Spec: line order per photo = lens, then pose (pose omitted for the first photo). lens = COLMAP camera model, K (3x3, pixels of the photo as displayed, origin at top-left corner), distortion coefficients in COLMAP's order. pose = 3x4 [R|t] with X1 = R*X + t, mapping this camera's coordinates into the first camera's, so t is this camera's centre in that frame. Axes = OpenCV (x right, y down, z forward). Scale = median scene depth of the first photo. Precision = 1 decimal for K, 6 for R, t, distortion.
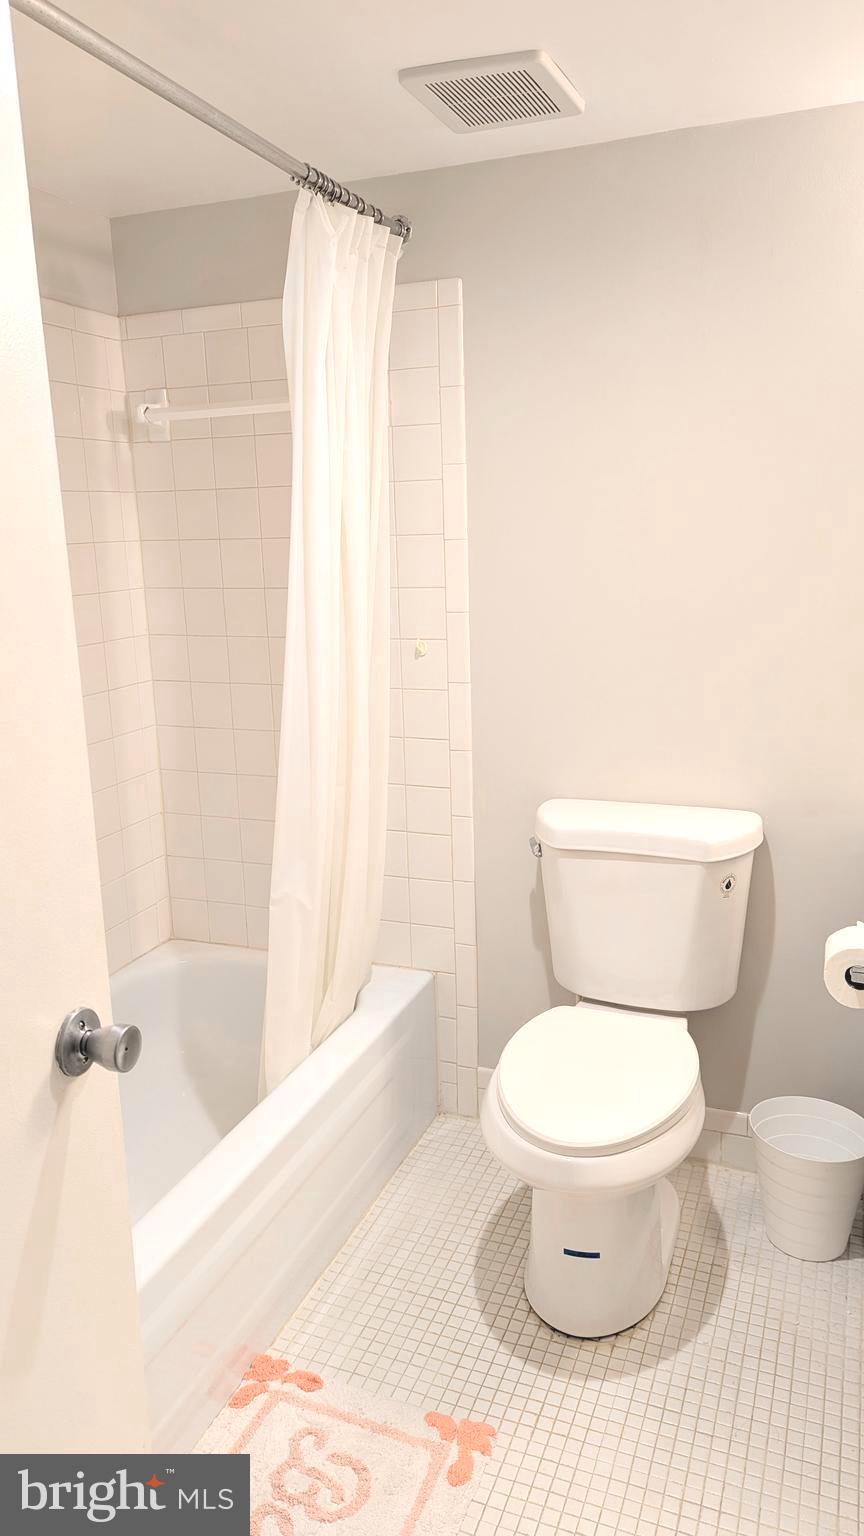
lens RADIAL K [[1096.8, 0, 431.6], [0, 1096.8, 771.6], [0, 0, 1]] dist [0.072171, -0.063031]
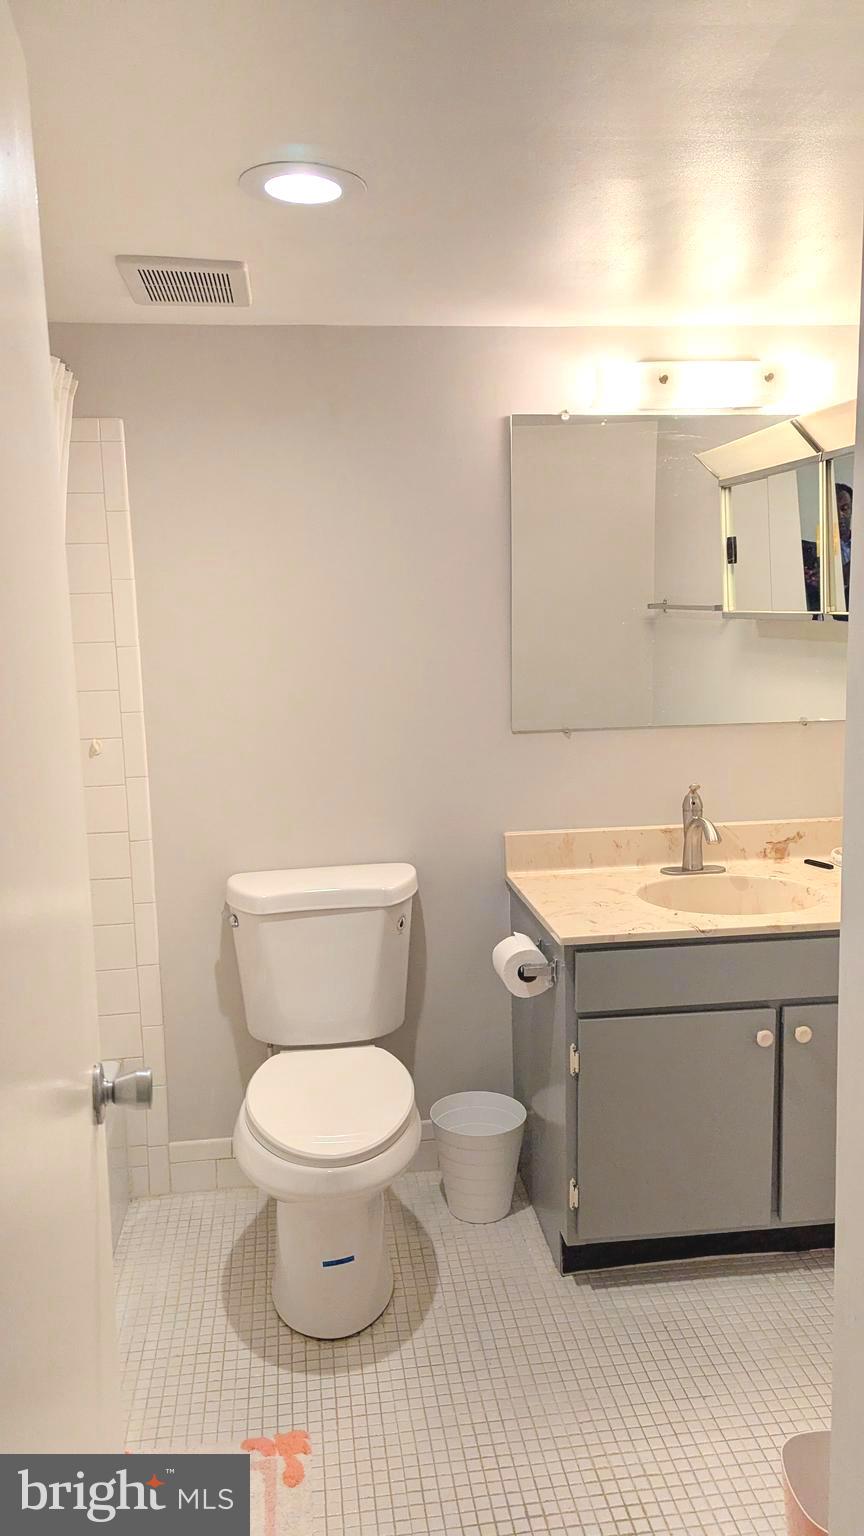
lens RADIAL K [[1096.8, 0, 431.8], [0, 1096.8, 764.9], [0, 0, 1]] dist [0.072171, -0.063031]
pose [[0.873745, -0.069029, 0.481460, -0.279486], [0.114729, 0.991196, -0.066096, 0.013862], [-0.472659, 0.112988, 0.873972, -0.095449]]
